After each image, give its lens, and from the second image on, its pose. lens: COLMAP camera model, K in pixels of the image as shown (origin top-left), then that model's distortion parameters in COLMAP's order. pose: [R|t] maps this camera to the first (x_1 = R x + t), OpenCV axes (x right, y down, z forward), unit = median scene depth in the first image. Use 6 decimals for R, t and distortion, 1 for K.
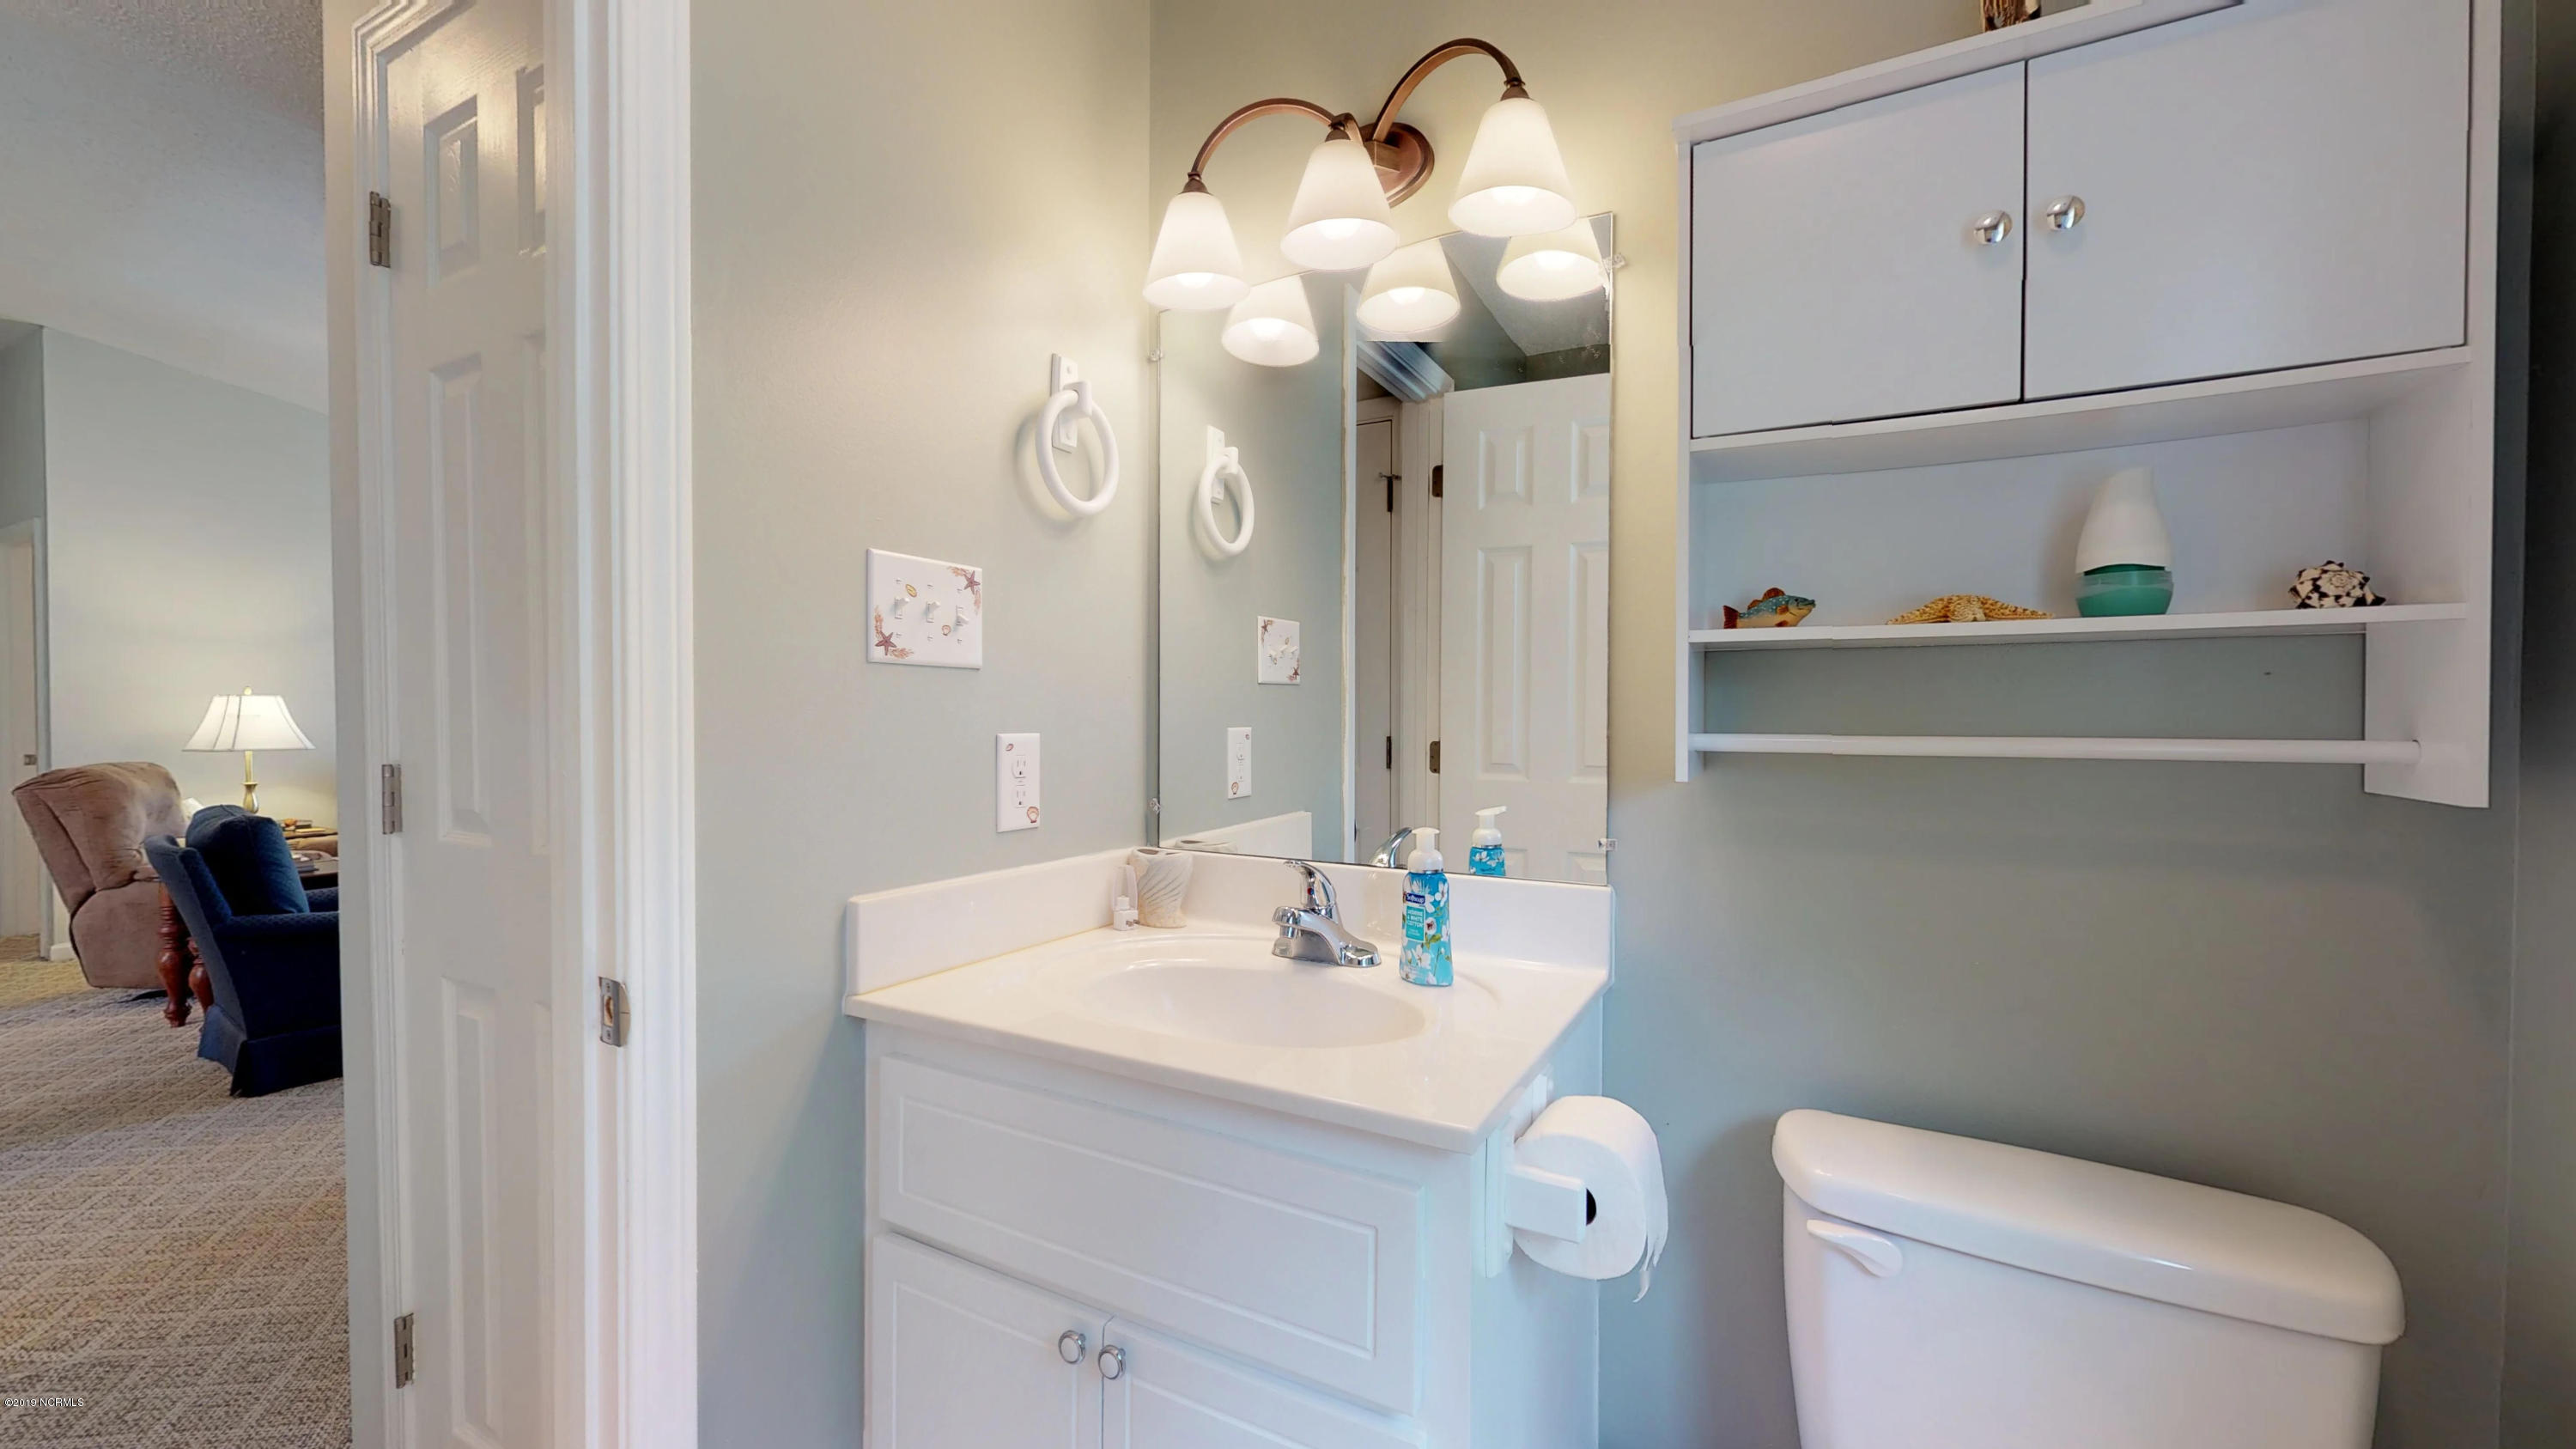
lens RADIAL K [[987.2, 0, 1288.0], [0, 987.2, 724.5], [0, 0, 1]] dist [-0.001599, 0.000206]
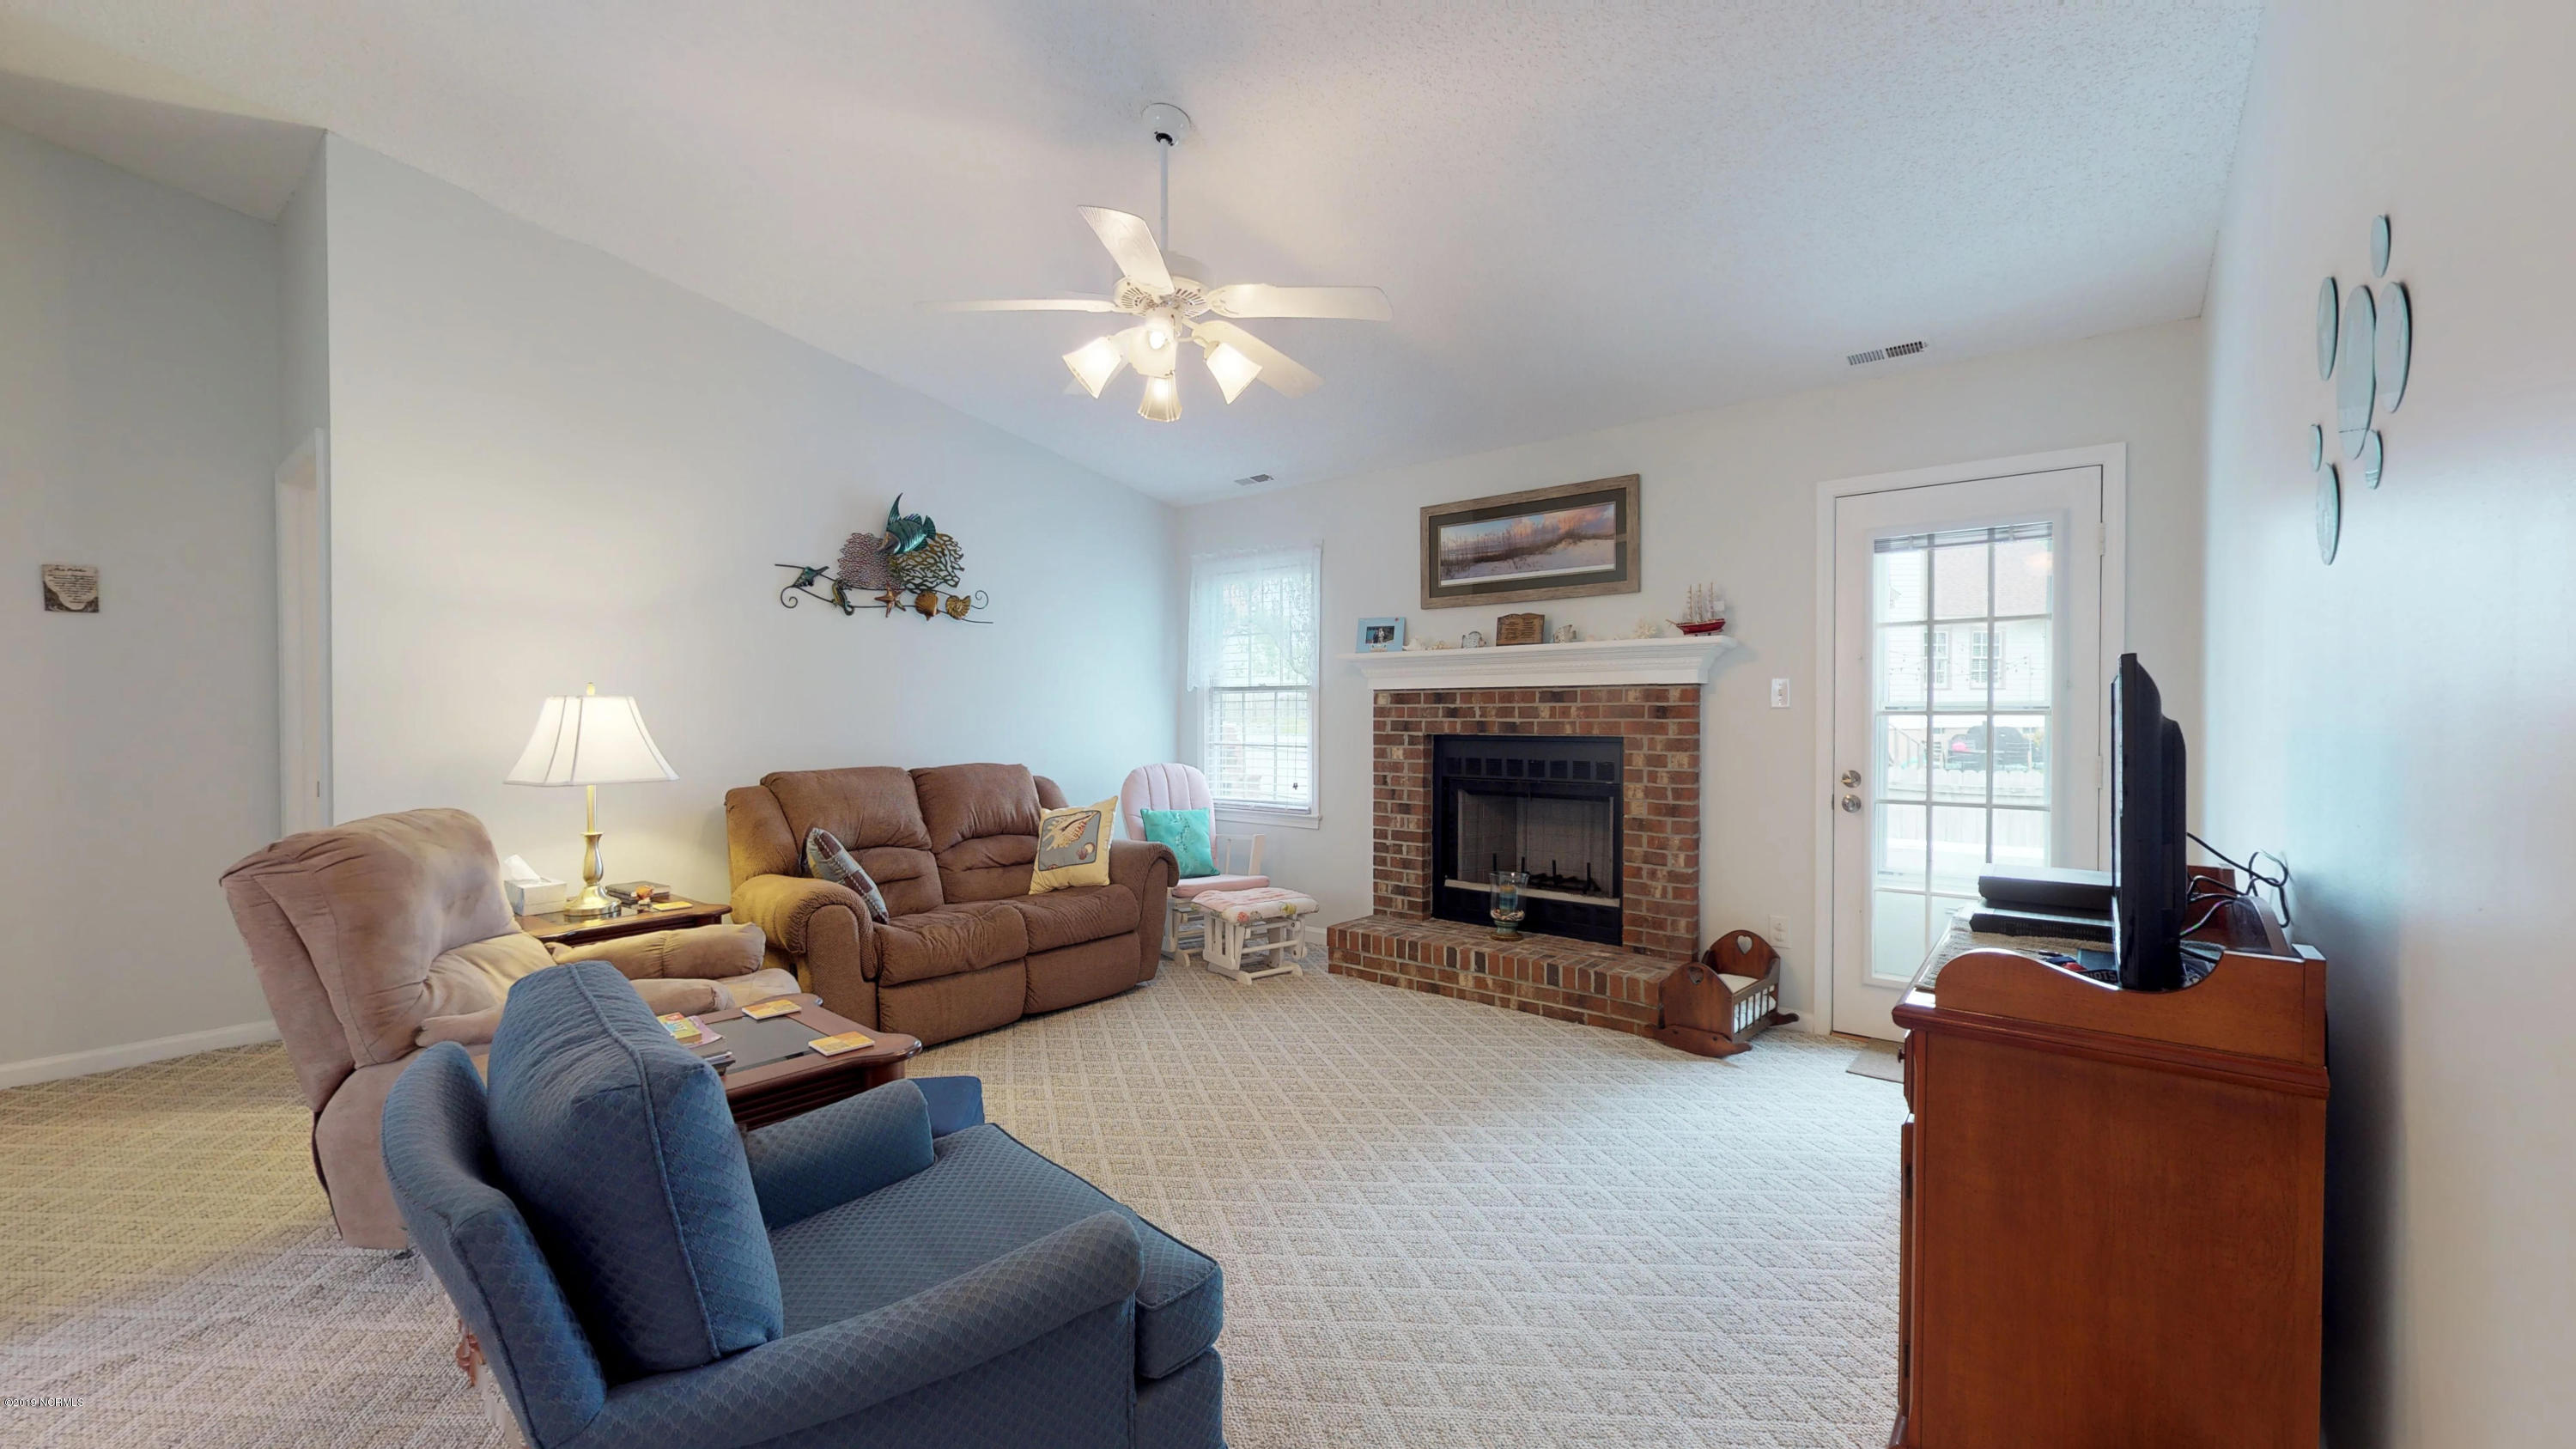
lens RADIAL K [[987.2, 0, 1288.0], [0, 987.2, 724.5], [0, 0, 1]] dist [-0.001599, 0.000206]
pose [[0.983956, 0.000092, -0.178410, -0.617992], [-0.000561, 0.999997, -0.002580, -0.012641], [0.178409, 0.002638, 0.983953, 0.562716]]
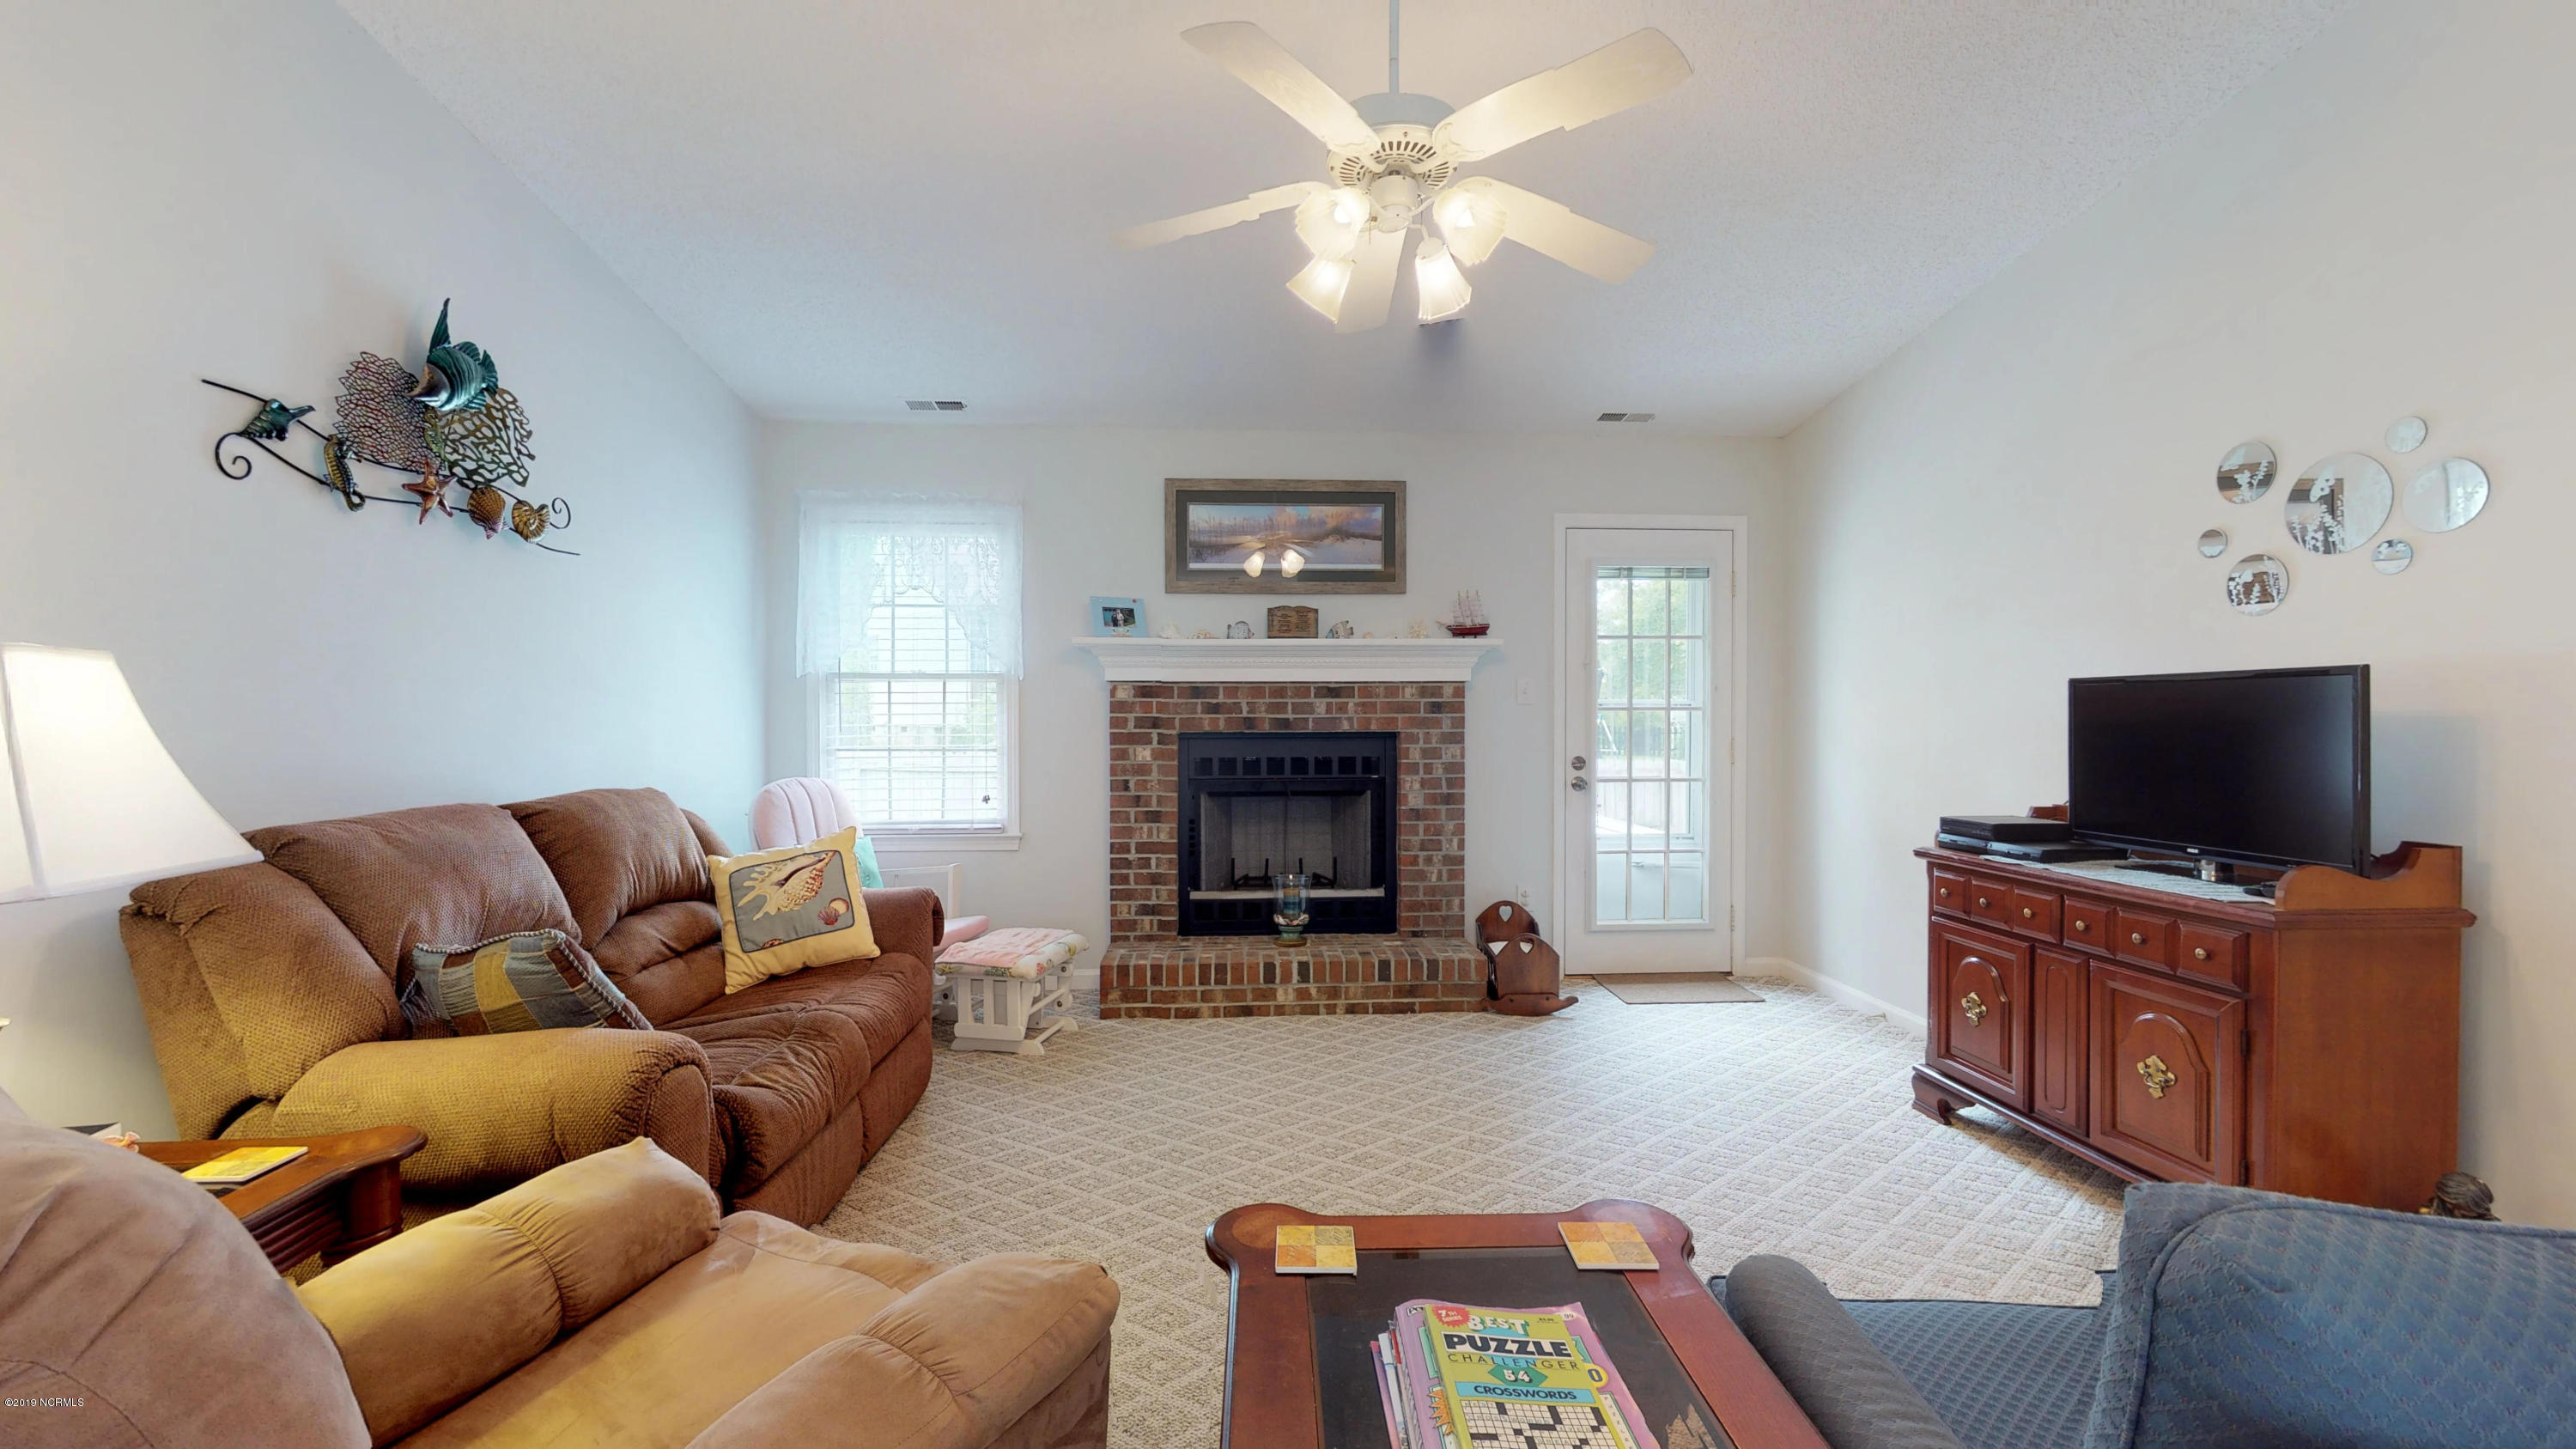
lens RADIAL K [[987.2, 0, 1288.0], [0, 987.2, 724.5], [0, 0, 1]] dist [-0.001599, 0.000206]
pose [[0.846731, -0.006871, 0.531976, -1.121862], [0.007974, 0.999968, 0.000224, -0.011494], [-0.531961, 0.004052, 0.846759, 0.790994]]
